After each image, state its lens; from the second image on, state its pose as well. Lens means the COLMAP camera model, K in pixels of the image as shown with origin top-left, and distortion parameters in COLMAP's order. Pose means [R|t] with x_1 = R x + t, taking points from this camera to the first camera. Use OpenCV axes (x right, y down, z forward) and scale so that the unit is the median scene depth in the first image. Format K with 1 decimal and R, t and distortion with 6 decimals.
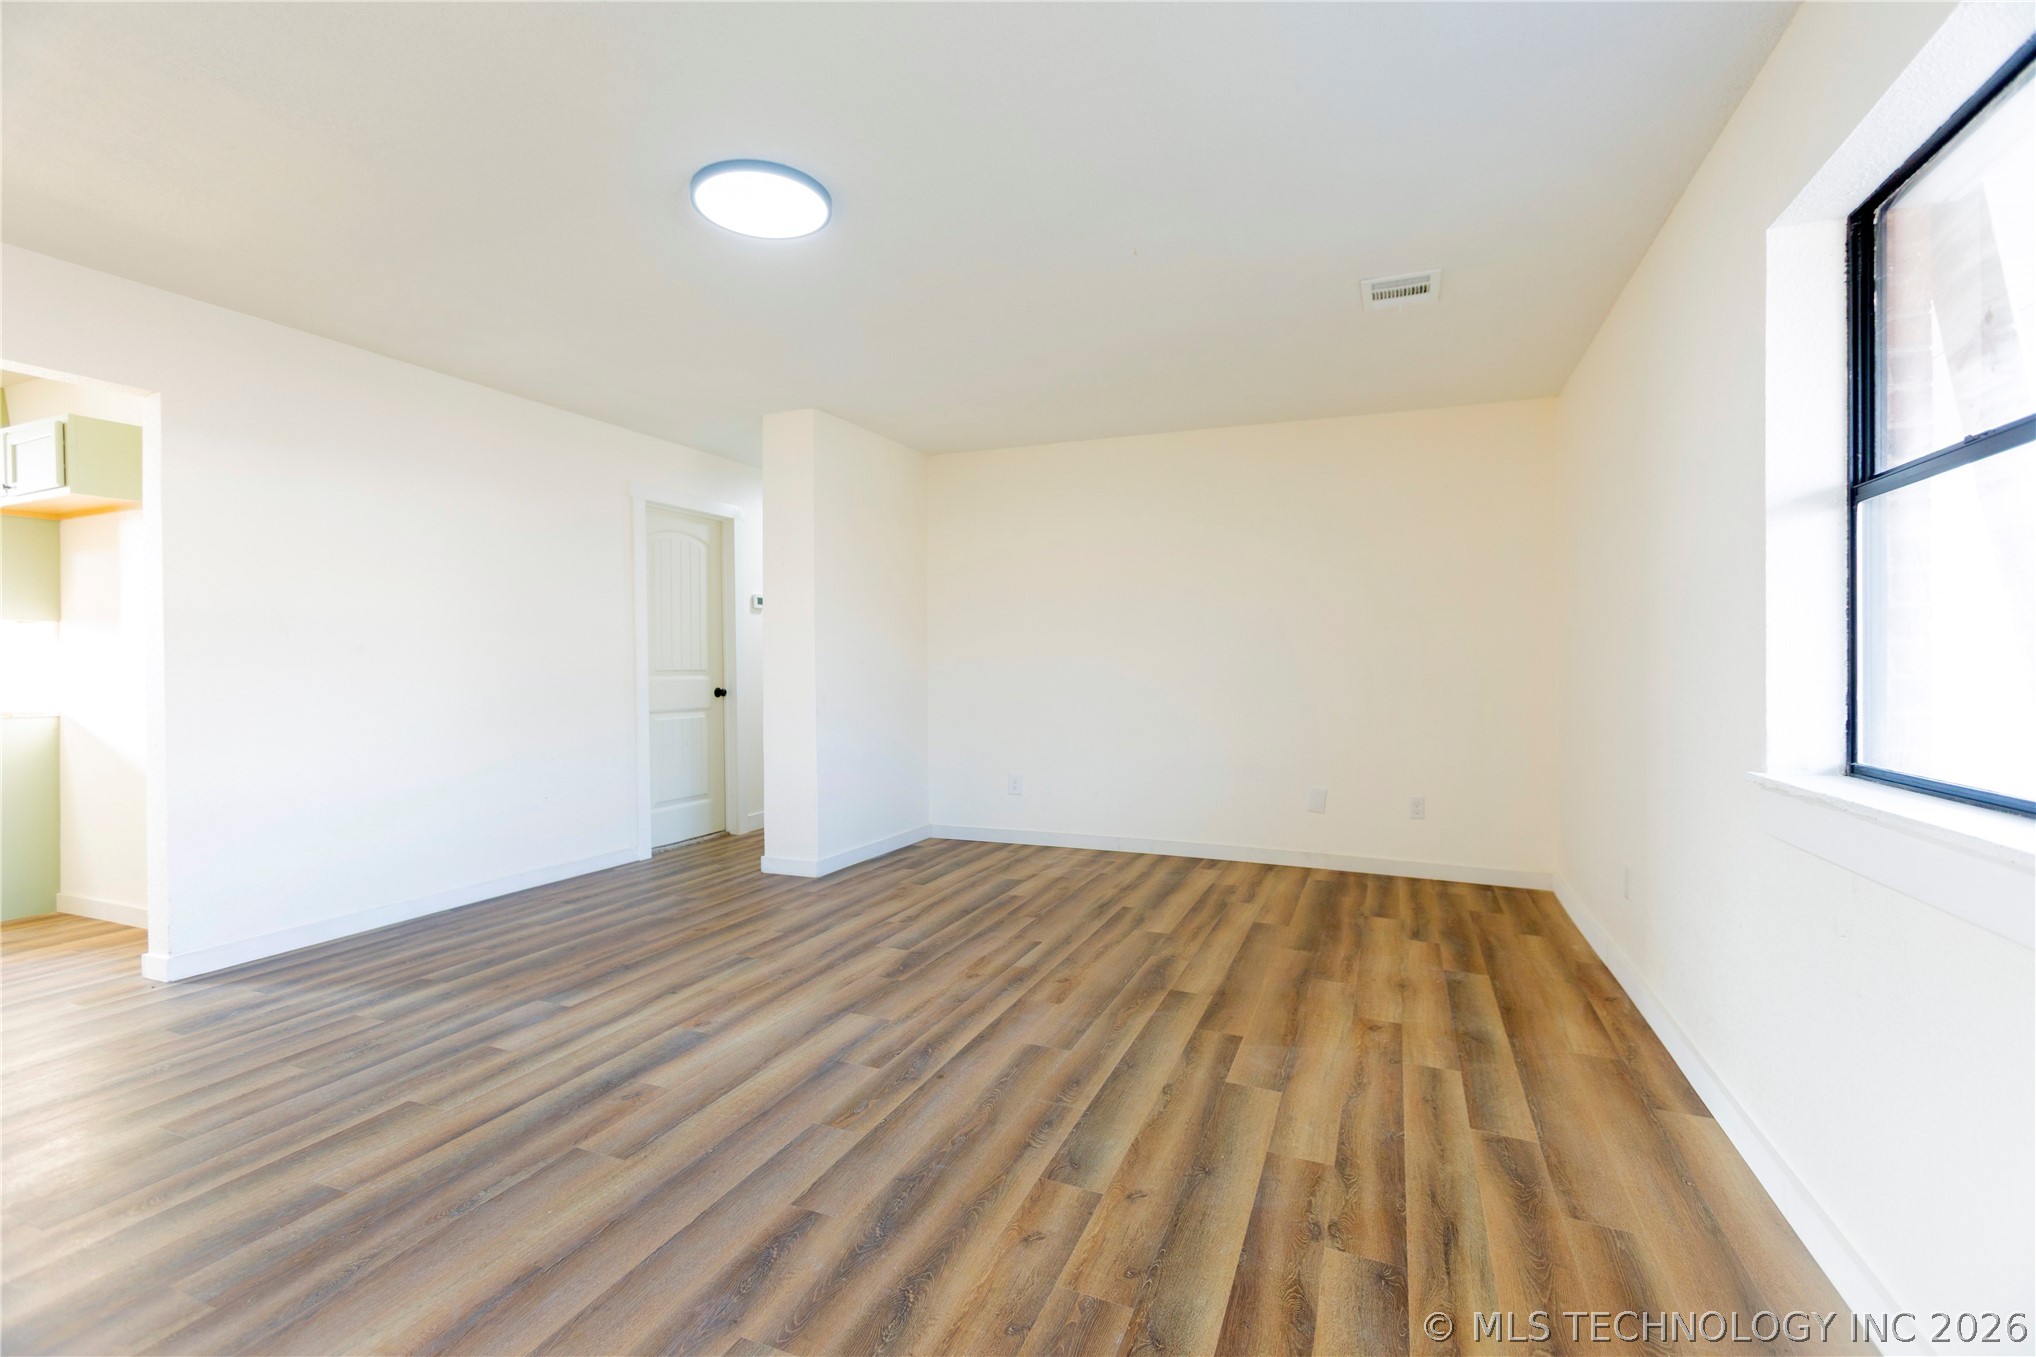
lens RADIAL K [[901.1, 0, 1016.0], [0, 901.1, 674.2], [0, 0, 1]] dist [-0.002833, 0.005094]
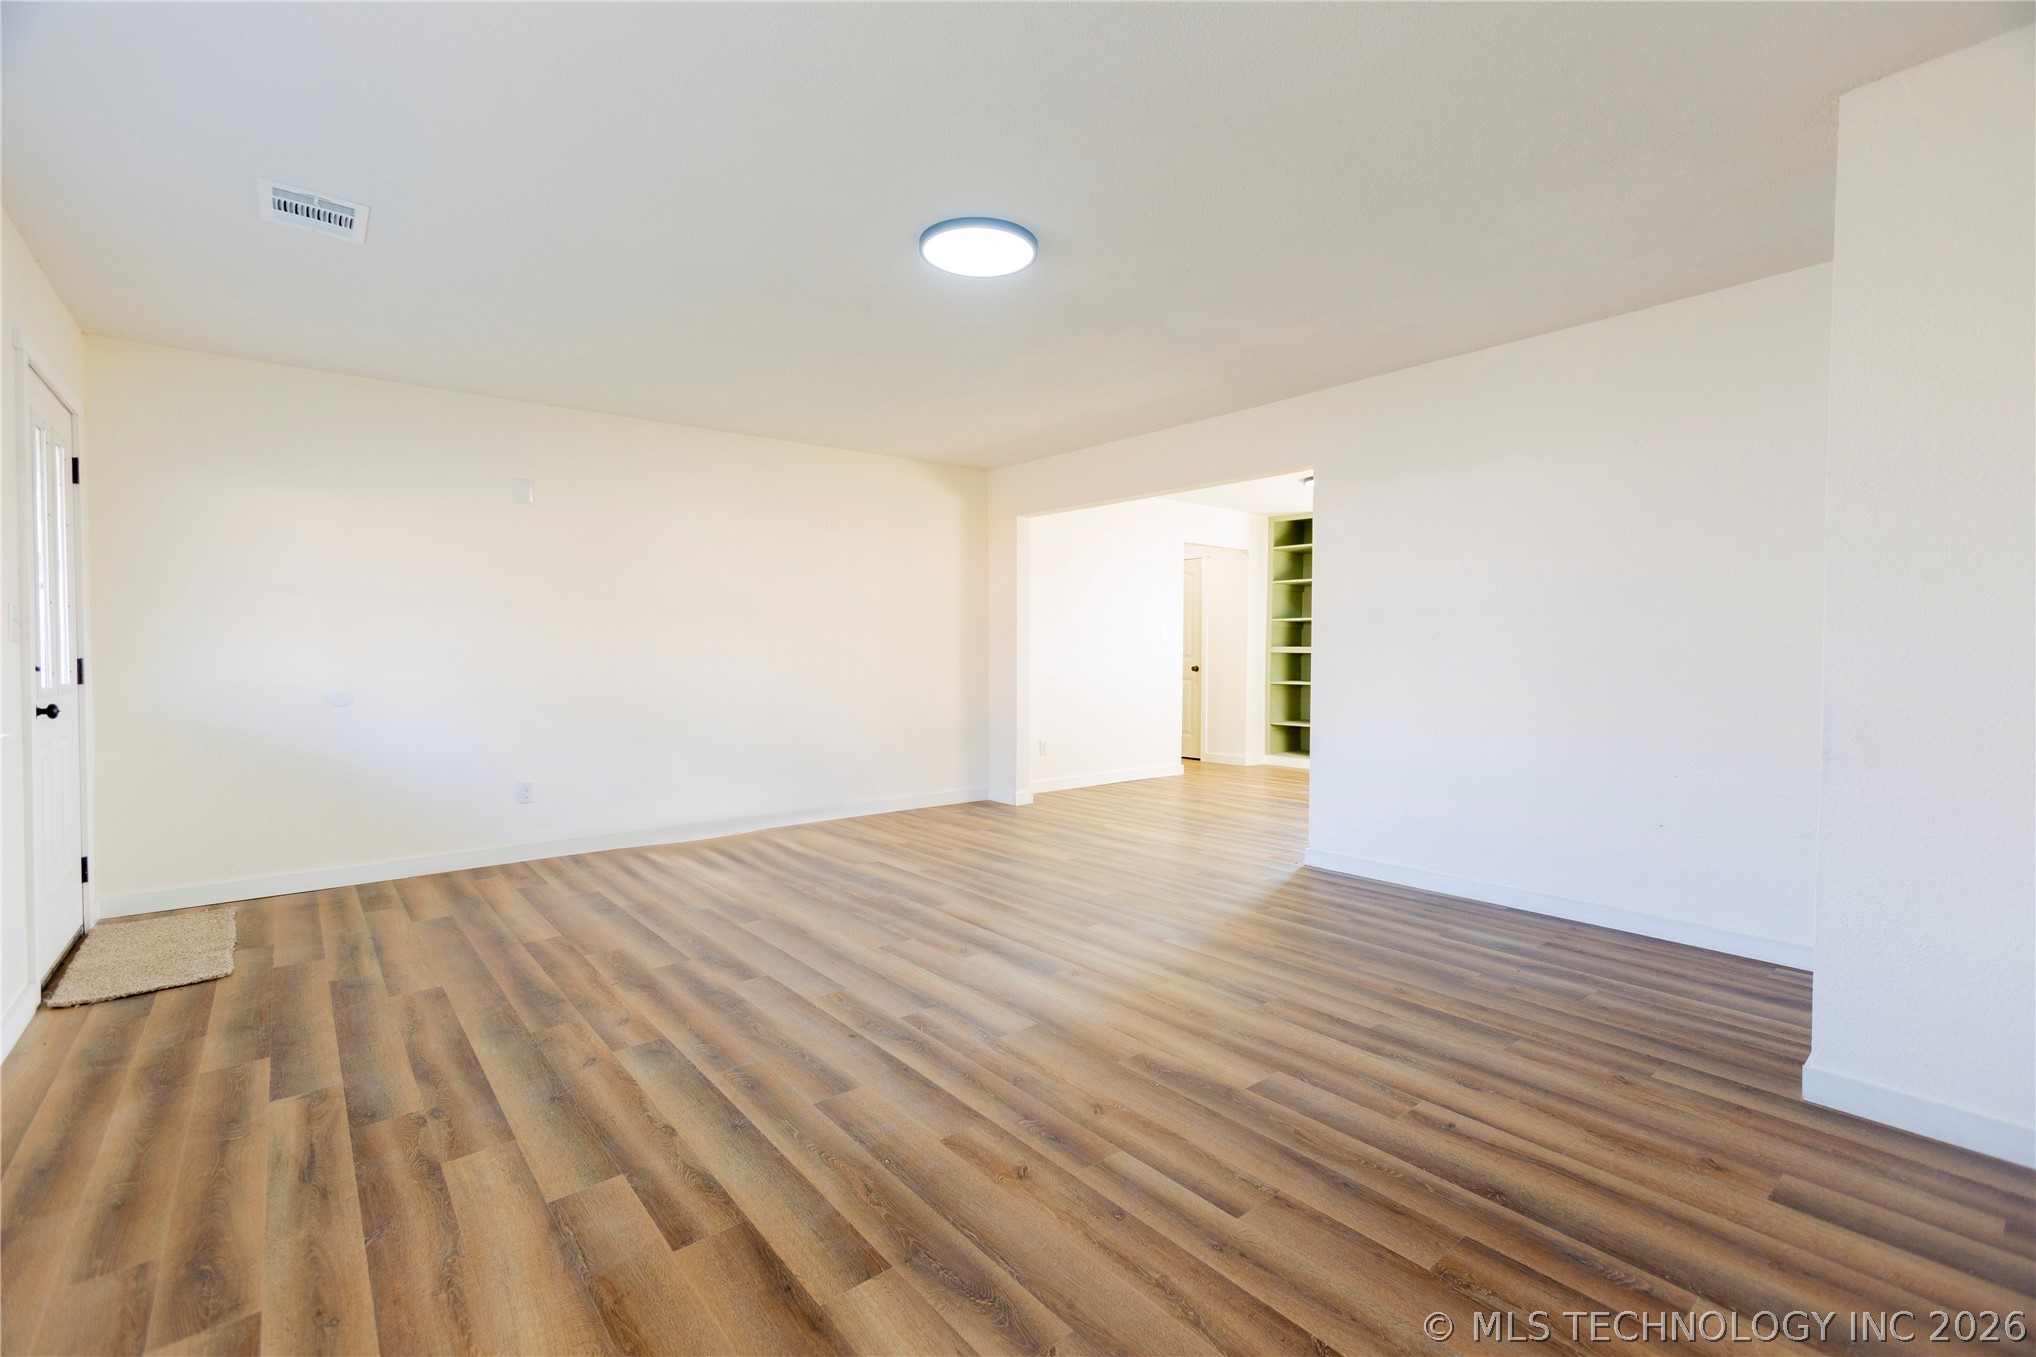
lens RADIAL K [[901.1, 0, 1016.0], [0, 901.1, 674.2], [0, 0, 1]] dist [-0.002833, 0.005094]
pose [[-0.471687, 0.021701, -0.881499, 0.726300], [-0.007684, 0.999558, 0.028719, -0.014285], [0.881733, 0.020320, -0.471312, 1.596827]]
